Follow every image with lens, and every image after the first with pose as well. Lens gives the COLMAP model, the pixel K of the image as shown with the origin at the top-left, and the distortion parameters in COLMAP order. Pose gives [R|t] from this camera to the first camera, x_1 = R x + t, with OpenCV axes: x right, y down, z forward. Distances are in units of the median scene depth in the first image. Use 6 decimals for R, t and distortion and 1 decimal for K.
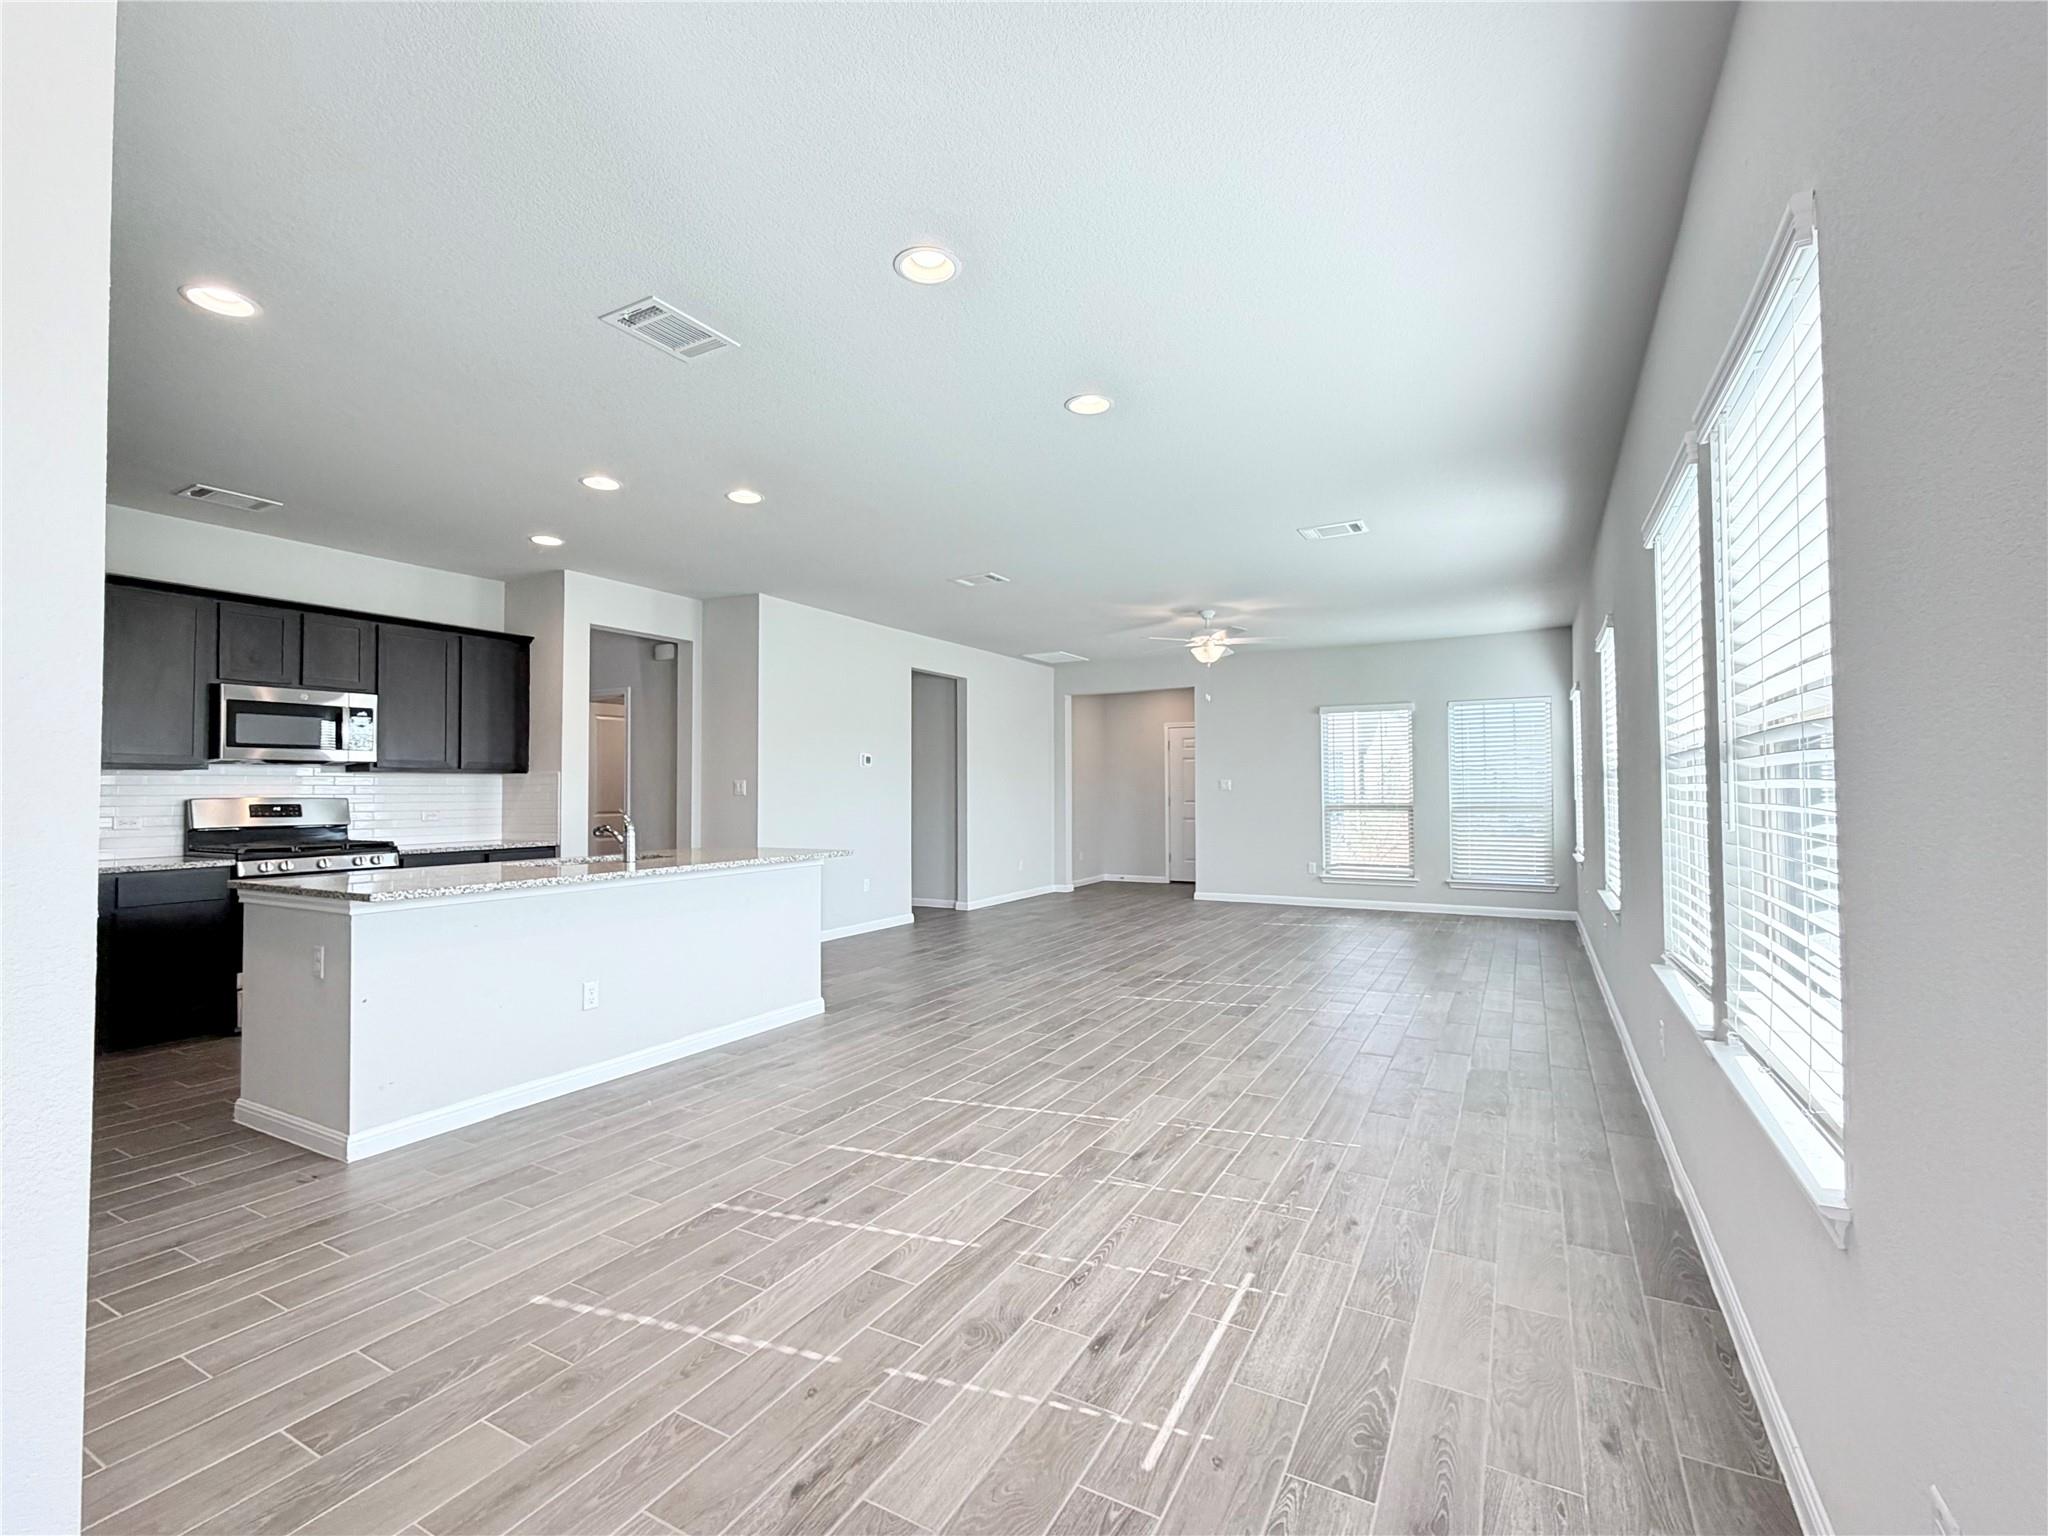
lens RADIAL K [[916.8, 0, 1014.3], [0, 916.8, 754.4], [0, 0, 1]] dist [0.000090, -0.000474]
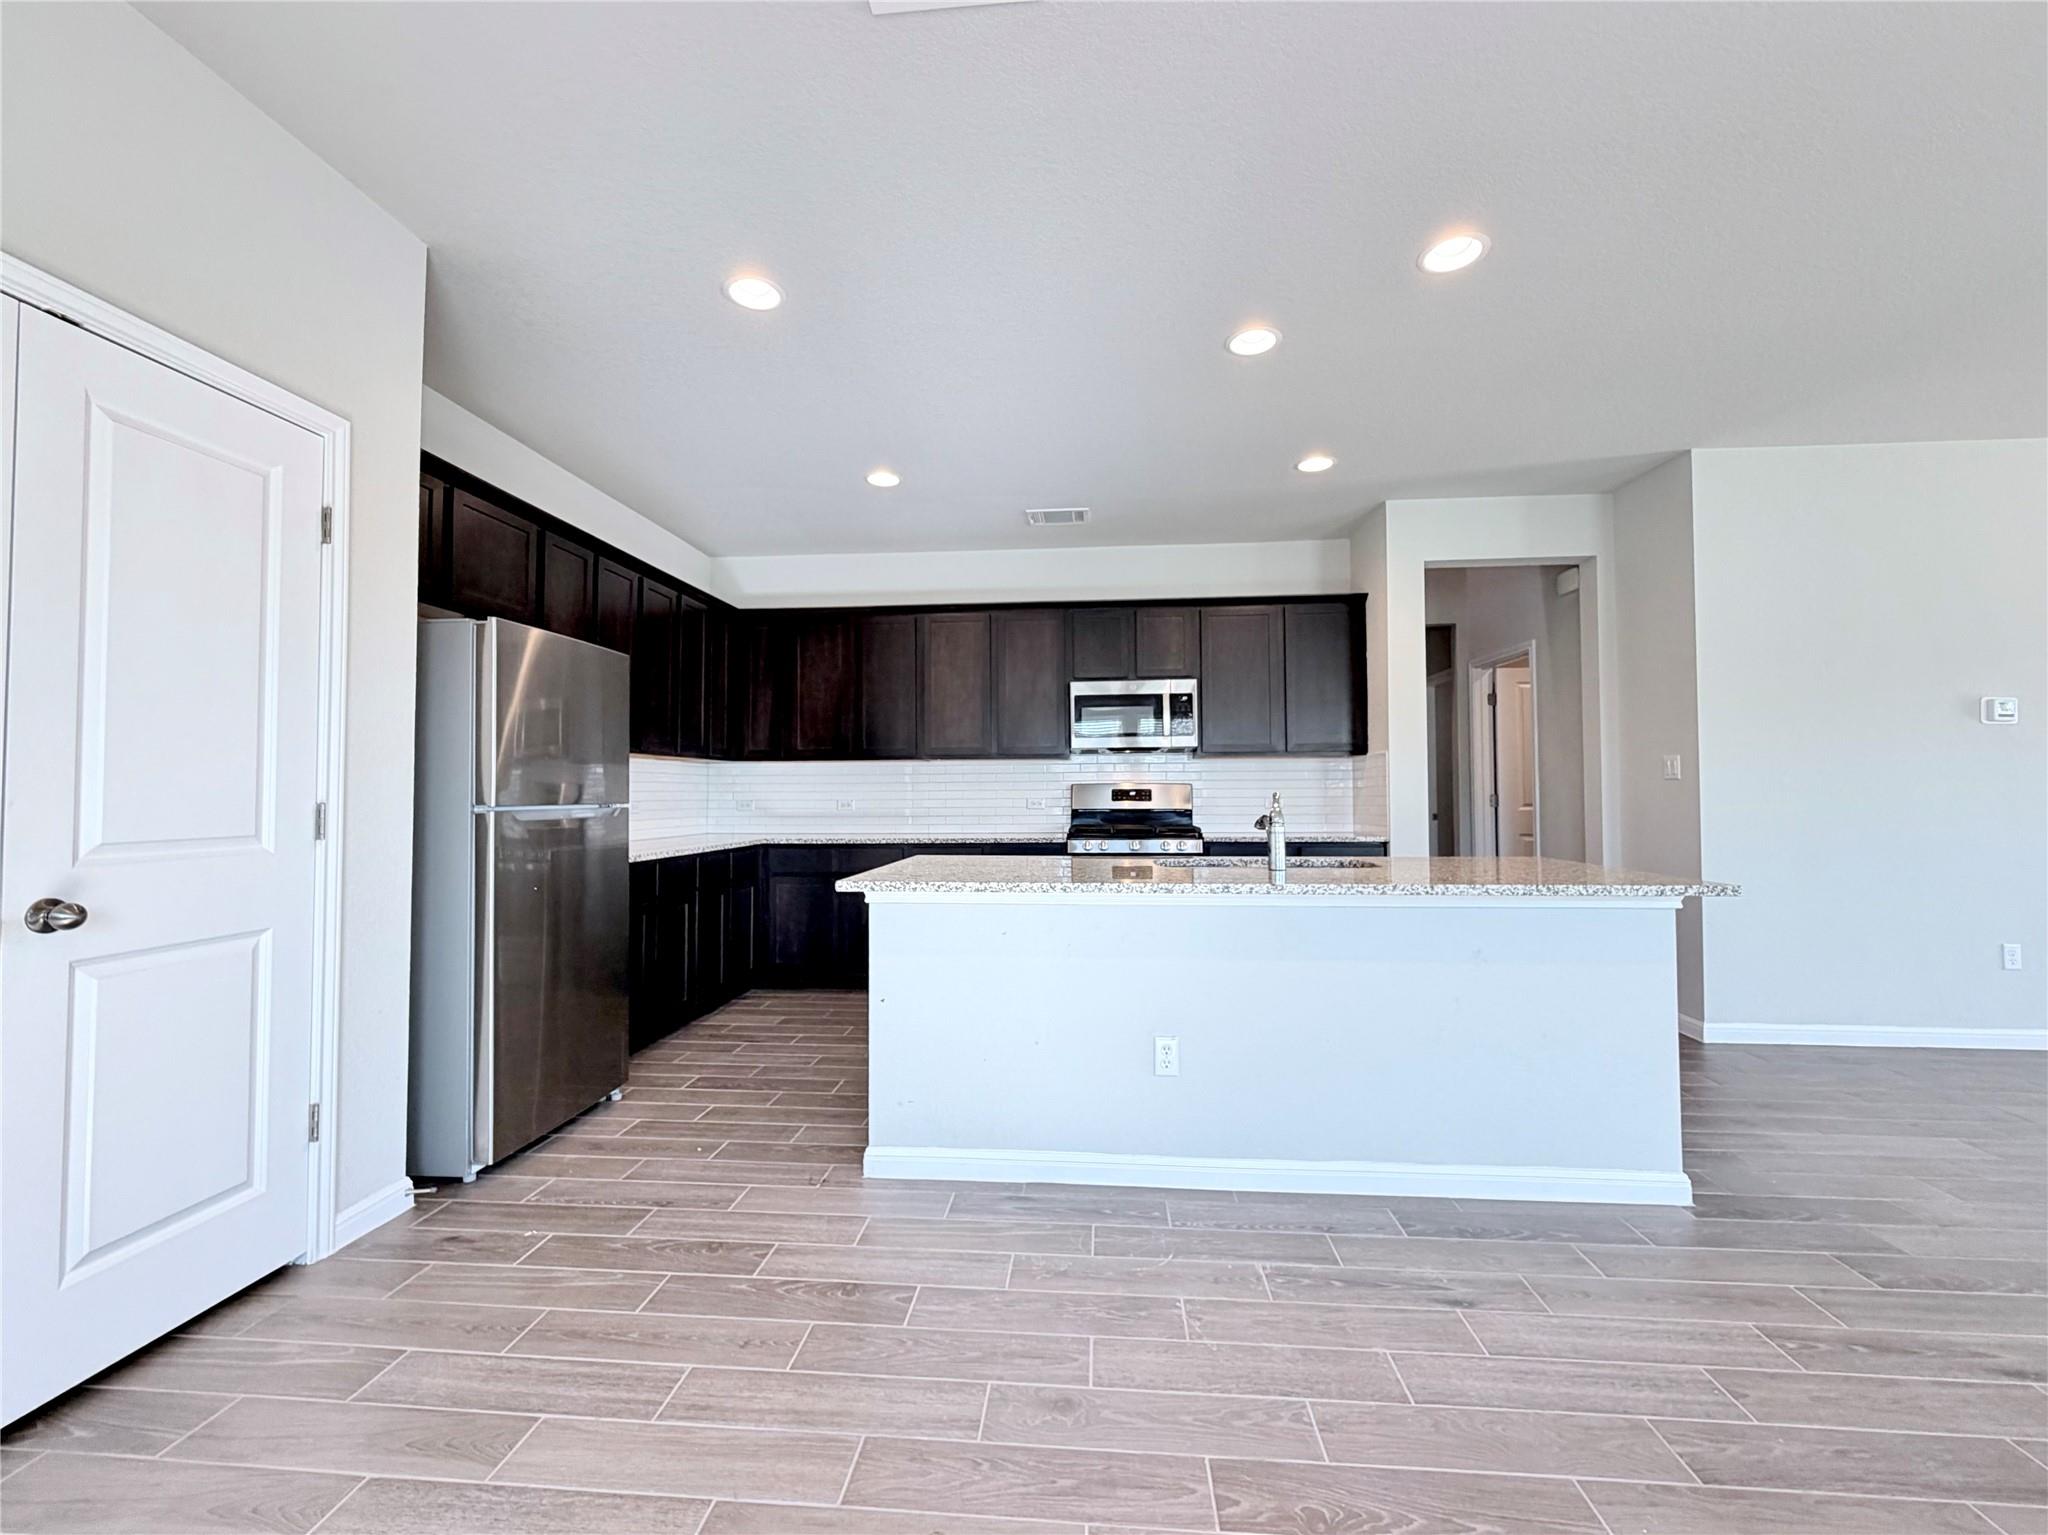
lens RADIAL K [[825.4, 0, 1044.4], [0, 825.4, 793.7], [0, 0, 1]] dist [-0.003164, 0.000040]
pose [[0.412687, 0.005580, -0.910856, 0.046601], [0.040499, 0.998880, 0.024469, 0.025979], [0.909972, -0.046987, 0.411999, 0.414083]]
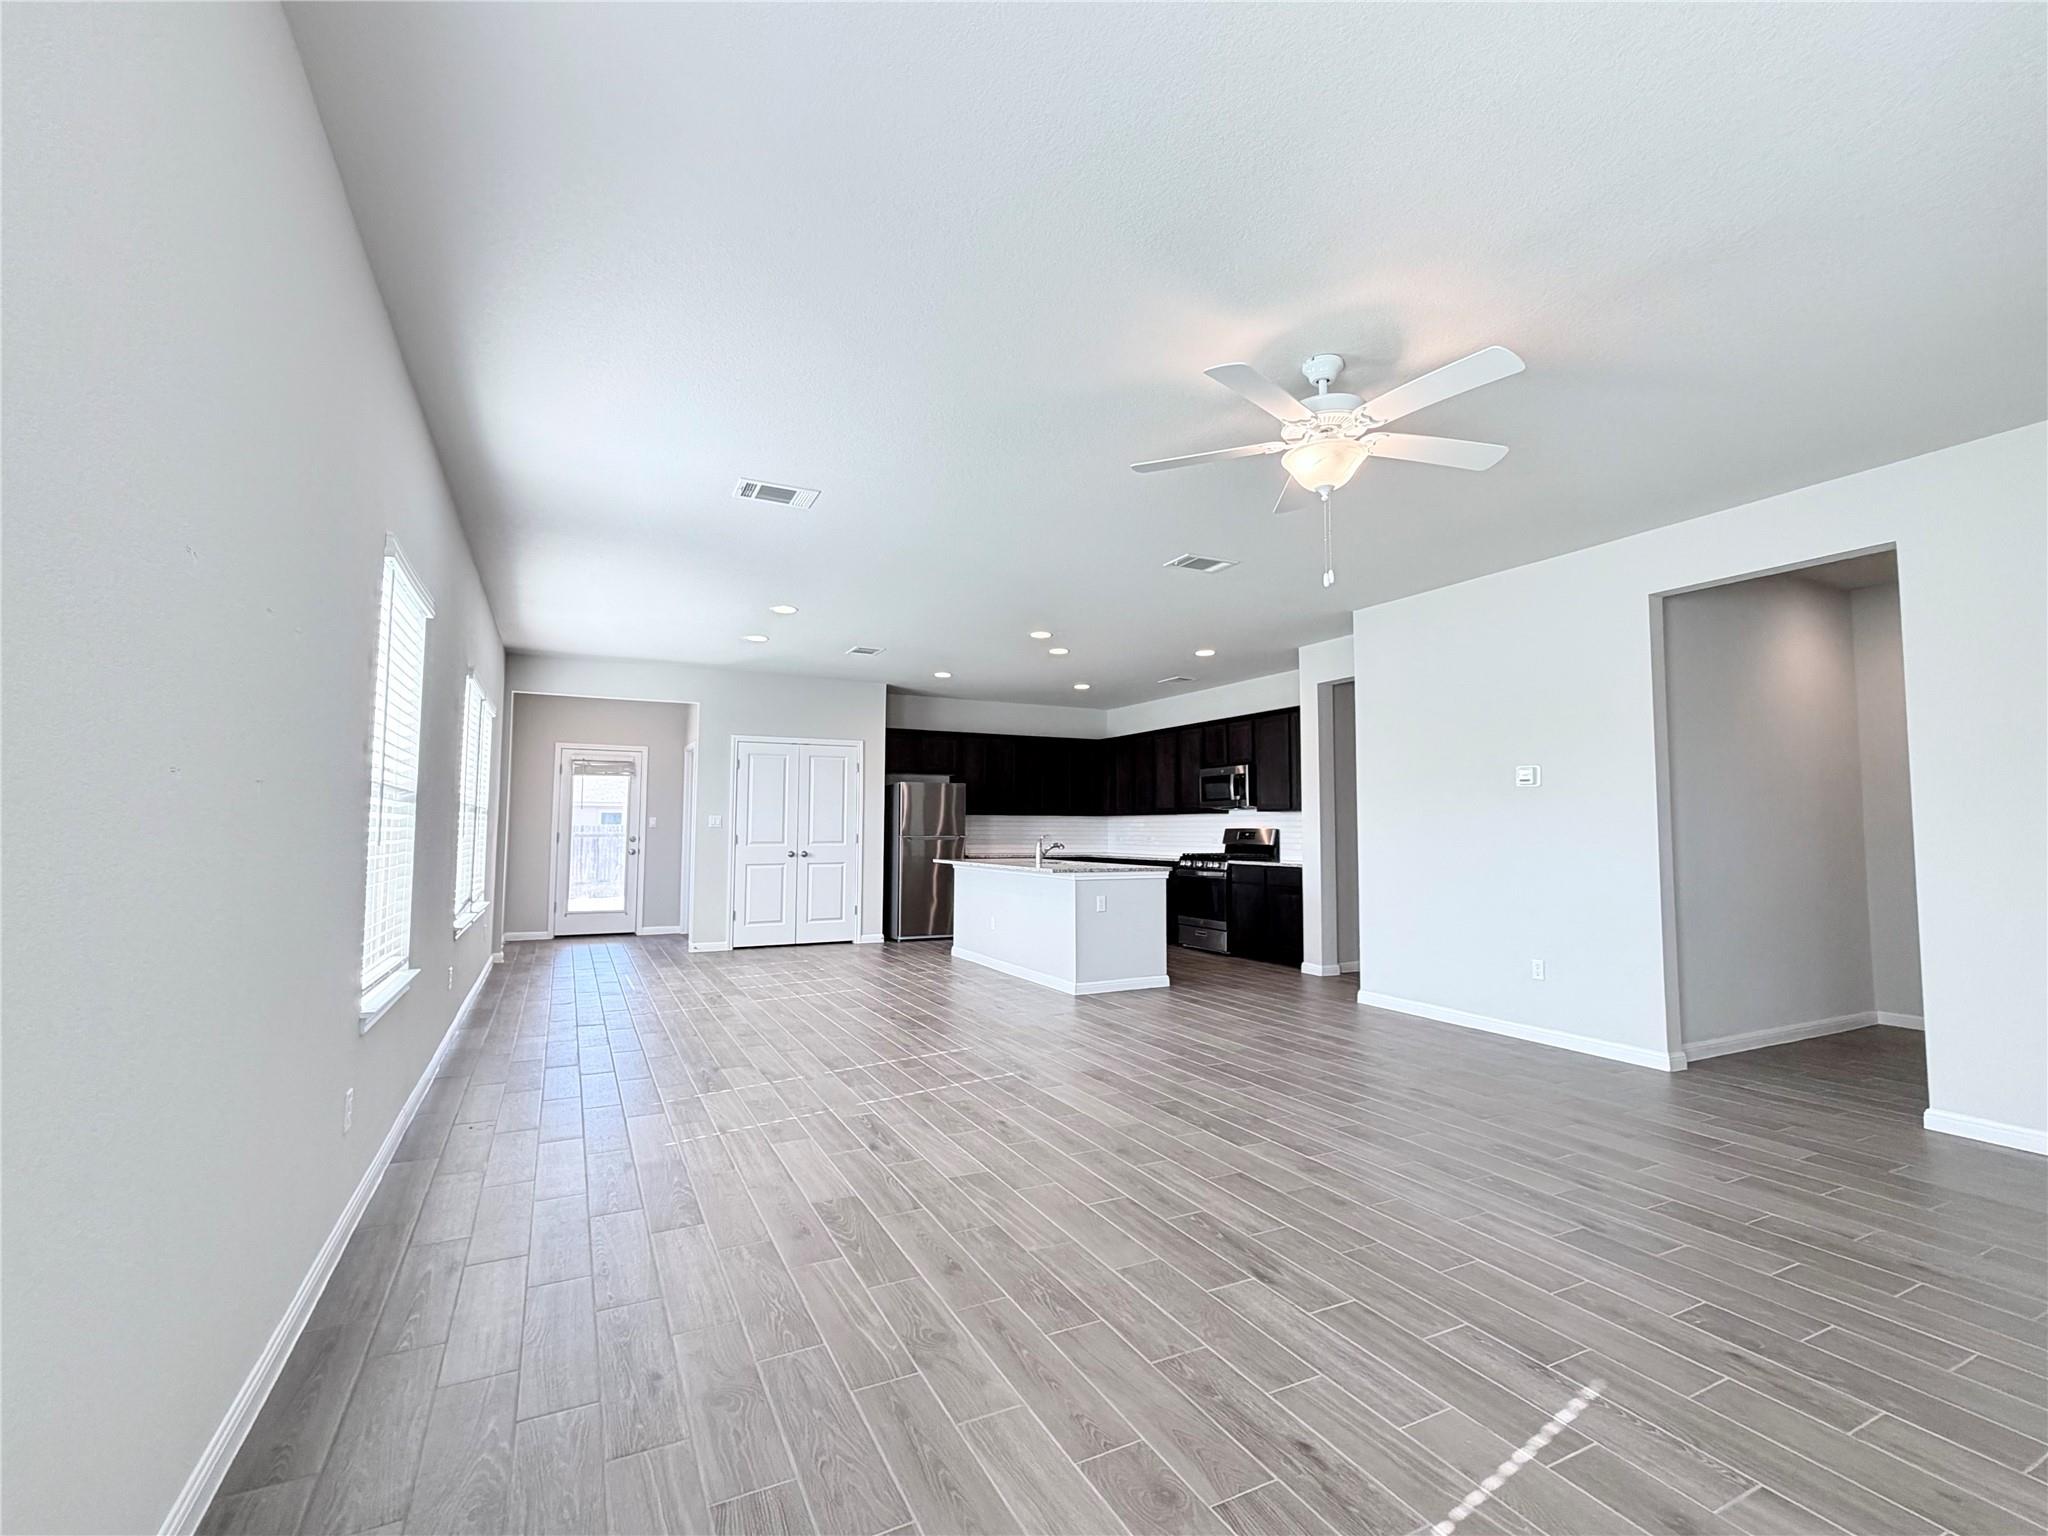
lens RADIAL K [[916.8, 0, 1032.1], [0, 916.8, 747.6], [0, 0, 1]] dist [0.000090, -0.000474]
pose [[-0.557197, -0.073359, -0.827133, 0.742078], [0.031457, 0.993510, -0.109306, 0.060817], [0.829784, -0.086924, -0.551274, 1.376007]]
